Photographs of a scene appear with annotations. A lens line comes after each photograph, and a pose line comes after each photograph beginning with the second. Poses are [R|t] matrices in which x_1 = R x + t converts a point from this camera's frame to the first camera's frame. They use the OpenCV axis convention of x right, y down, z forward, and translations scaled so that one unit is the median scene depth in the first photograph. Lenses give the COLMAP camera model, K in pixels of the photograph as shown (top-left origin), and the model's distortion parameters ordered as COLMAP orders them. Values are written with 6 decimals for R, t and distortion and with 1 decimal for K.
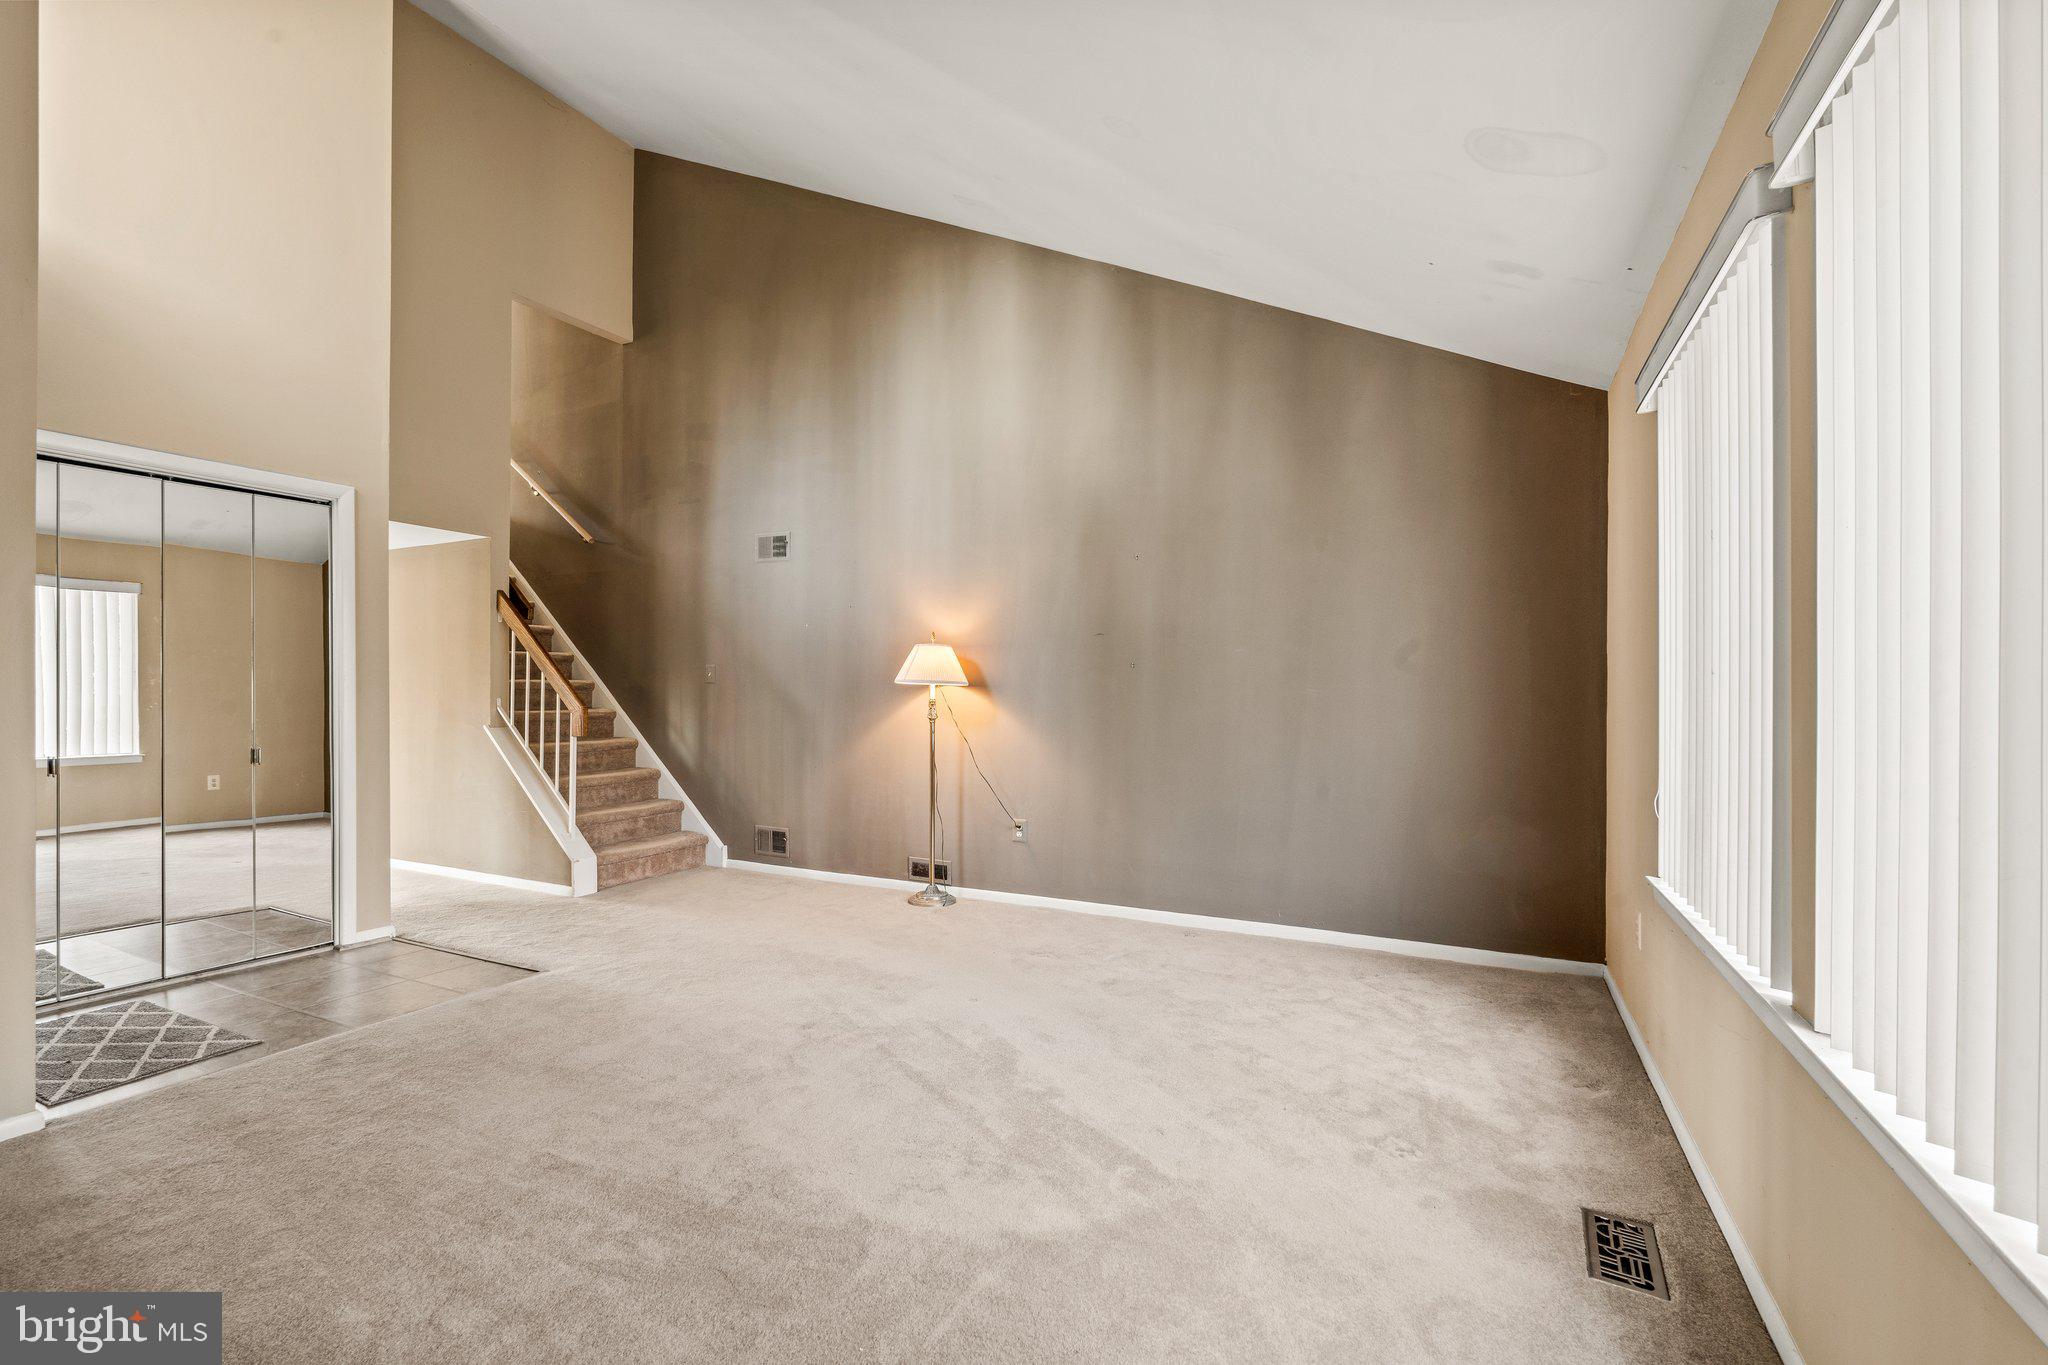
lens RADIAL K [[905.2, 0, 1013.7], [0, 905.2, 690.7], [0, 0, 1]] dist [0.003382, 0.000966]
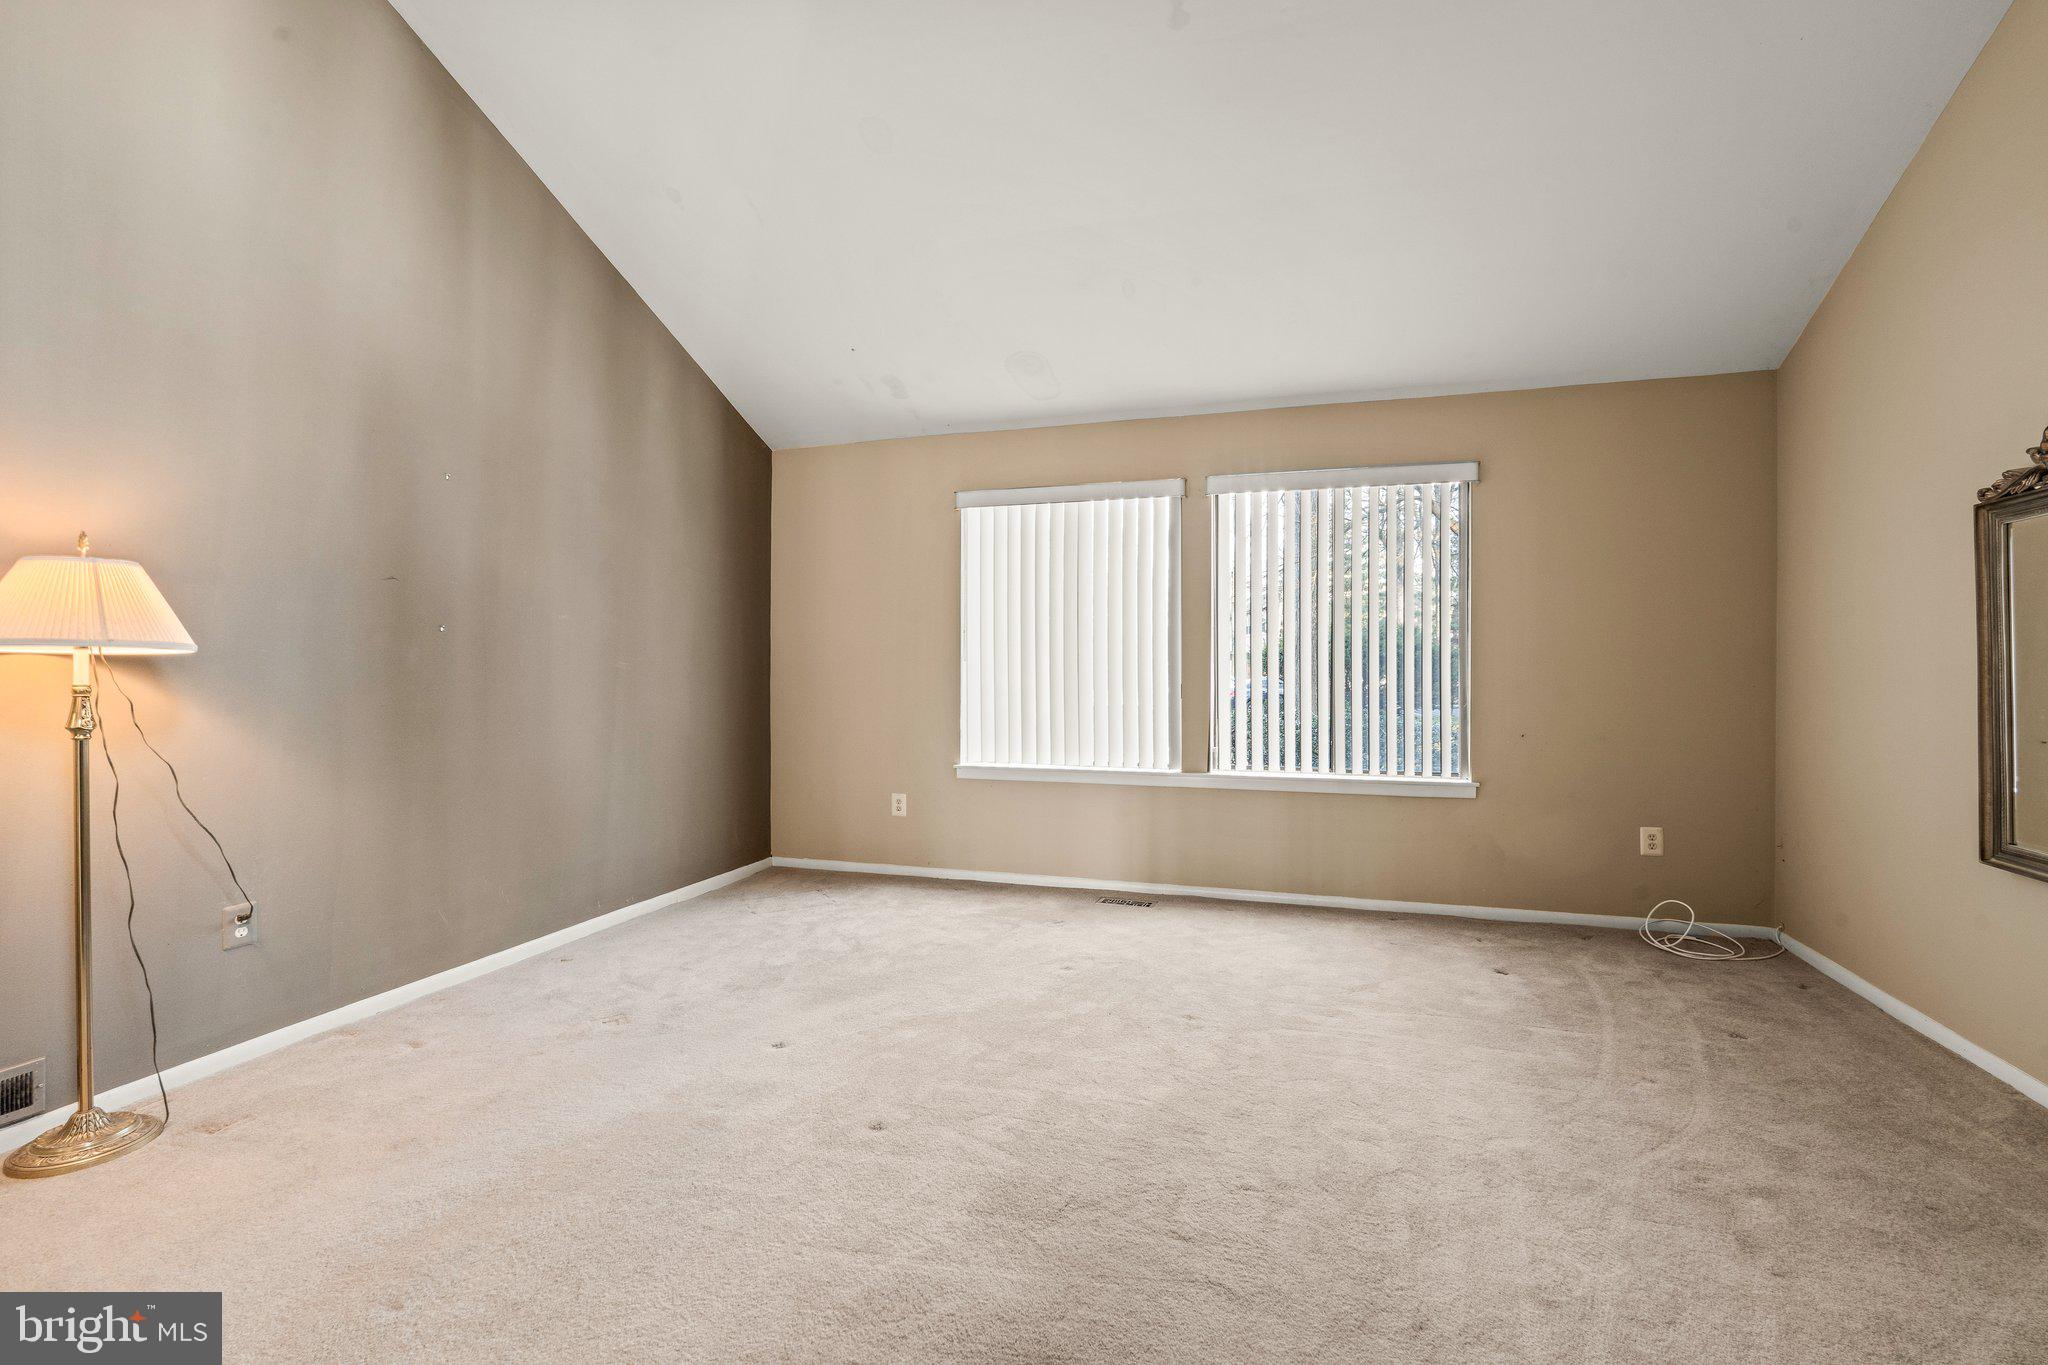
lens RADIAL K [[905.2, 0, 1023.5], [0, 905.2, 665.8], [0, 0, 1]] dist [0.003382, 0.000966]
pose [[-0.164357, -0.001981, 0.986399, -0.812474], [0.006706, 0.999973, 0.003126, 0.002548], [-0.986378, 0.007129, -0.164340, 0.851809]]
